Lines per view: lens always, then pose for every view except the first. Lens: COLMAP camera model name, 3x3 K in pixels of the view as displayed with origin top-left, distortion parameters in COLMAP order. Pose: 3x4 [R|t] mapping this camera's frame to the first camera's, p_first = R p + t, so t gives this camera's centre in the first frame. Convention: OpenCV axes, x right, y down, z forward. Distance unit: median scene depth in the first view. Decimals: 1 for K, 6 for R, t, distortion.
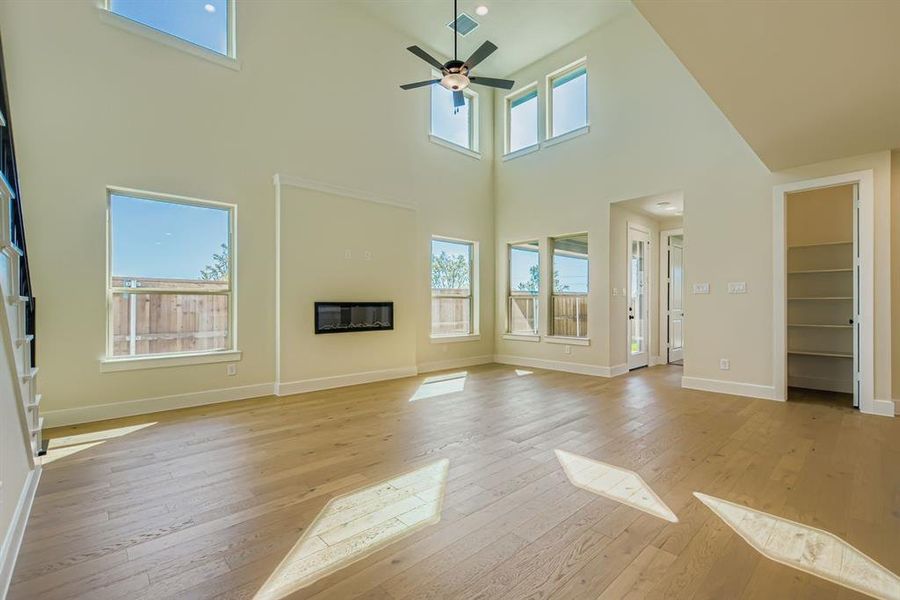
lens RADIAL K [[398.5, 0, 452.7], [0, 398.5, 301.6], [0, 0, 1]] dist [0.010095, 0.002066]
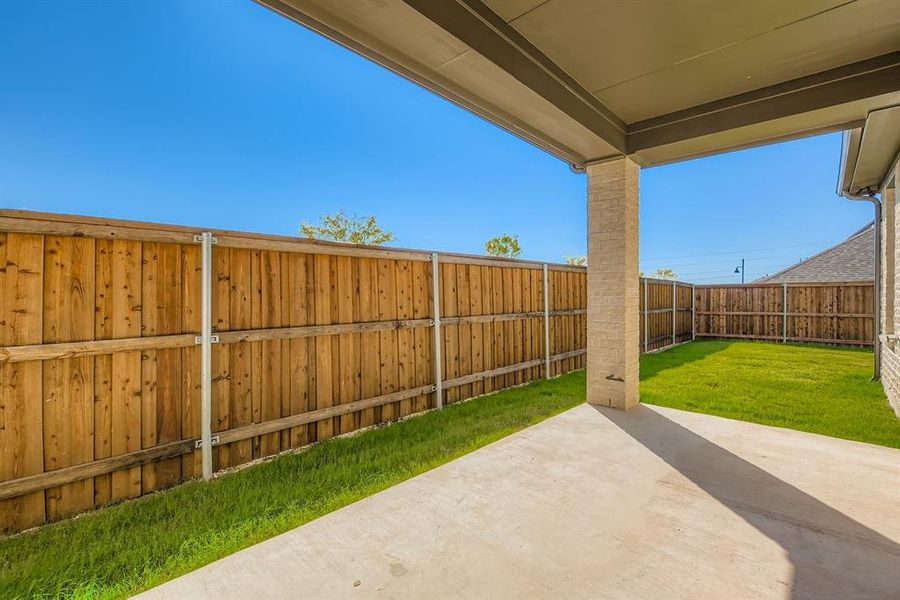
lens RADIAL K [[398.5, 0, 448.2], [0, 398.5, 298.4], [0, 0, 1]] dist [0.010095, 0.002066]
pose [[0.998313, -0.003294, 0.057969, 0.176937], [0.002668, 0.999937, 0.010868, 0.015182], [-0.058002, -0.010695, 0.998259, 0.561600]]
